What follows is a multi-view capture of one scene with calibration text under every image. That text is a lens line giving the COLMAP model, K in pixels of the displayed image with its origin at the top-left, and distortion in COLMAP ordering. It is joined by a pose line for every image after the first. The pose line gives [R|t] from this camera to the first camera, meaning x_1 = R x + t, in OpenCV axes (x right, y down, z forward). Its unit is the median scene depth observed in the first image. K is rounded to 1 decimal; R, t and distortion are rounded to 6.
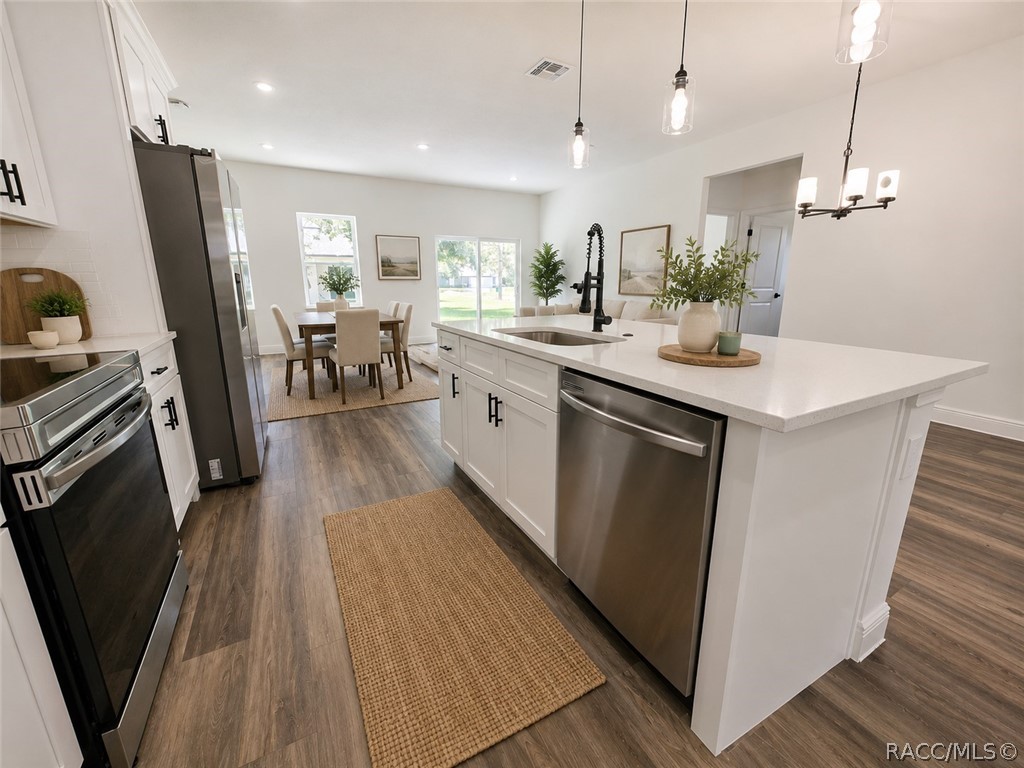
lens RADIAL K [[417.8, 0, 509.5], [0, 417.8, 384.7], [0, 0, 1]] dist [-0.002217, 0.000082]
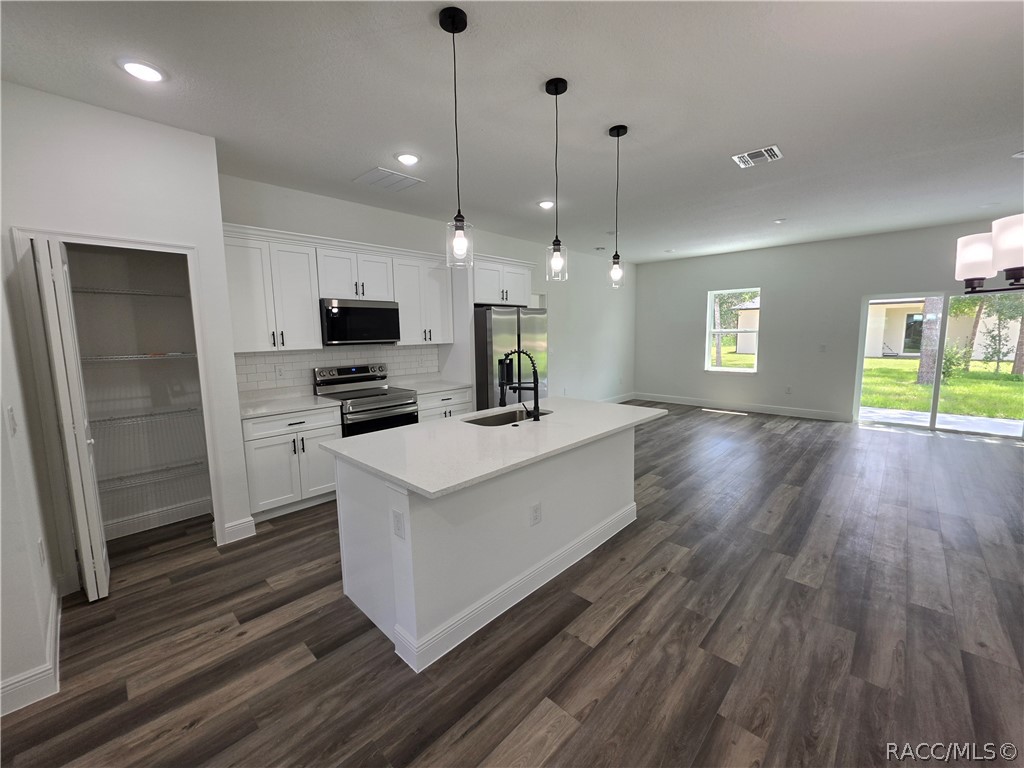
lens RADIAL K [[413.7, 0, 511.6], [0, 413.7, 378.9], [0, 0, 1]] dist [-0.002283, -0.000228]
pose [[0.315817, 0.107821, -0.942674, 0.784905], [-0.215251, 0.975760, 0.039492, -0.158499], [0.924081, 0.190440, 0.331370, 0.225165]]
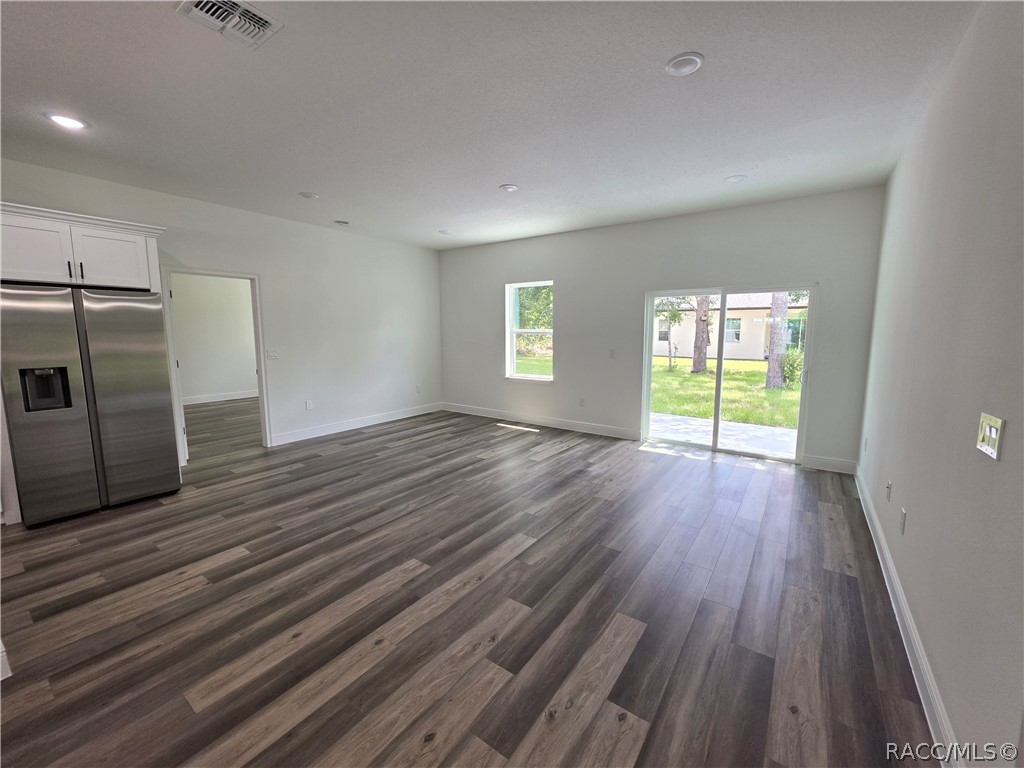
lens RADIAL K [[405.8, 0, 514.1], [0, 405.8, 382.1], [0, 0, 1]] dist [-0.000126, 0.000203]
pose [[0.442358, 0.117280, -0.889137, 0.693459], [-0.218286, 0.975678, 0.020095, -0.350878], [0.869868, 0.185197, 0.457199, 1.041975]]
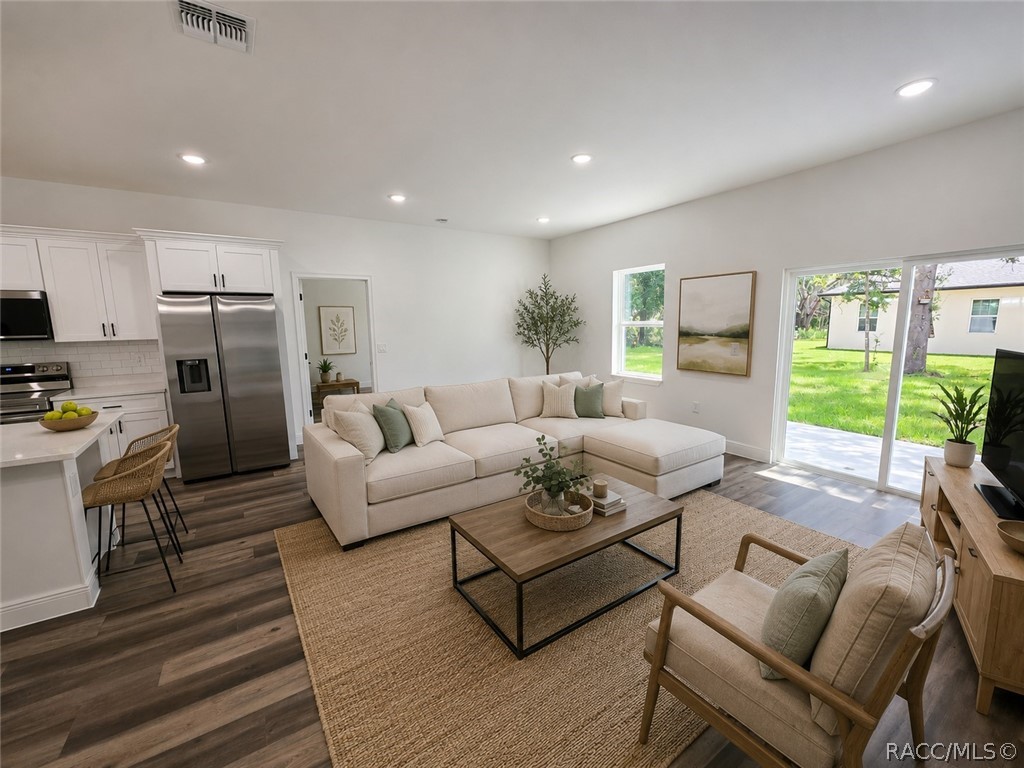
lens RADIAL K [[407.9, 0, 514.4], [0, 407.9, 381.3], [0, 0, 1]] dist [-0.002085, -0.000461]
pose [[0.084677, 0.140673, -0.986428, 0.648954], [-0.224987, 0.967116, 0.118606, -0.406573], [0.970675, 0.211891, 0.113542, 1.267857]]
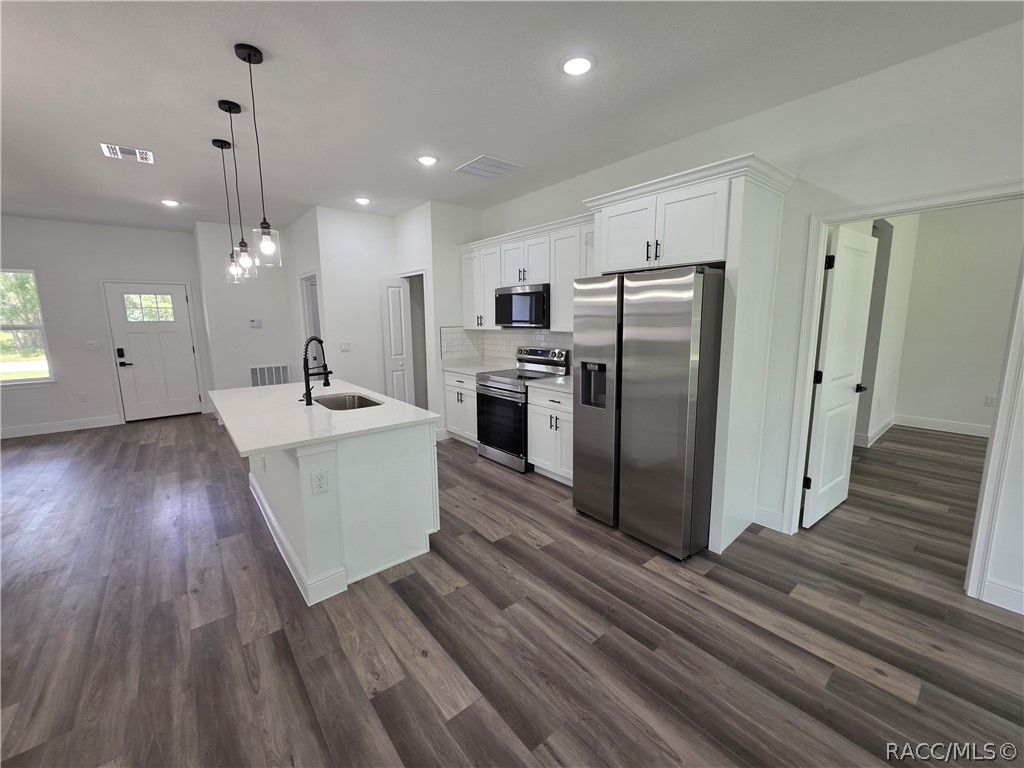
lens RADIAL K [[413.7, 0, 511.6], [0, 413.7, 378.9], [0, 0, 1]] dist [-0.002283, -0.000228]
pose [[-0.979935, 0.035784, -0.196081, -0.101796], [-0.041191, 0.926158, 0.374880, -0.414238], [0.195016, 0.375435, -0.906100, 1.276471]]
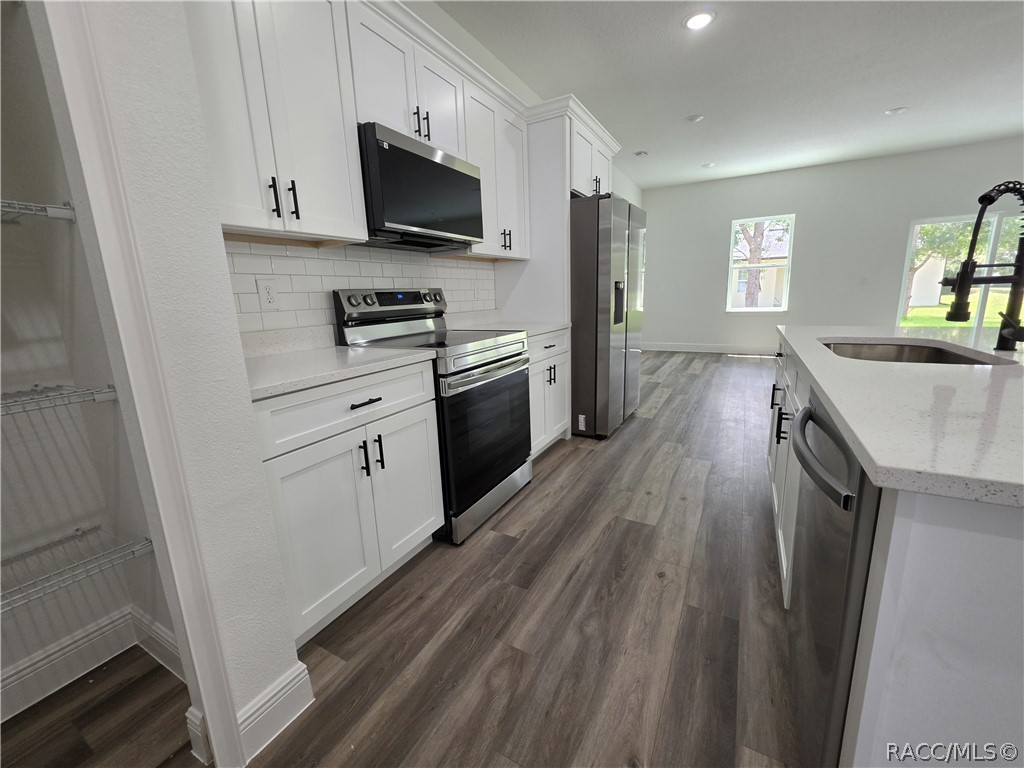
lens RADIAL K [[413.7, 0, 511.6], [0, 413.7, 378.9], [0, 0, 1]] dist [-0.002283, -0.000228]
pose [[0.543174, 0.151101, -0.825912, 0.178664], [-0.169139, 0.983199, 0.068640, 0.002152], [0.822407, 0.102410, 0.559605, 0.008021]]
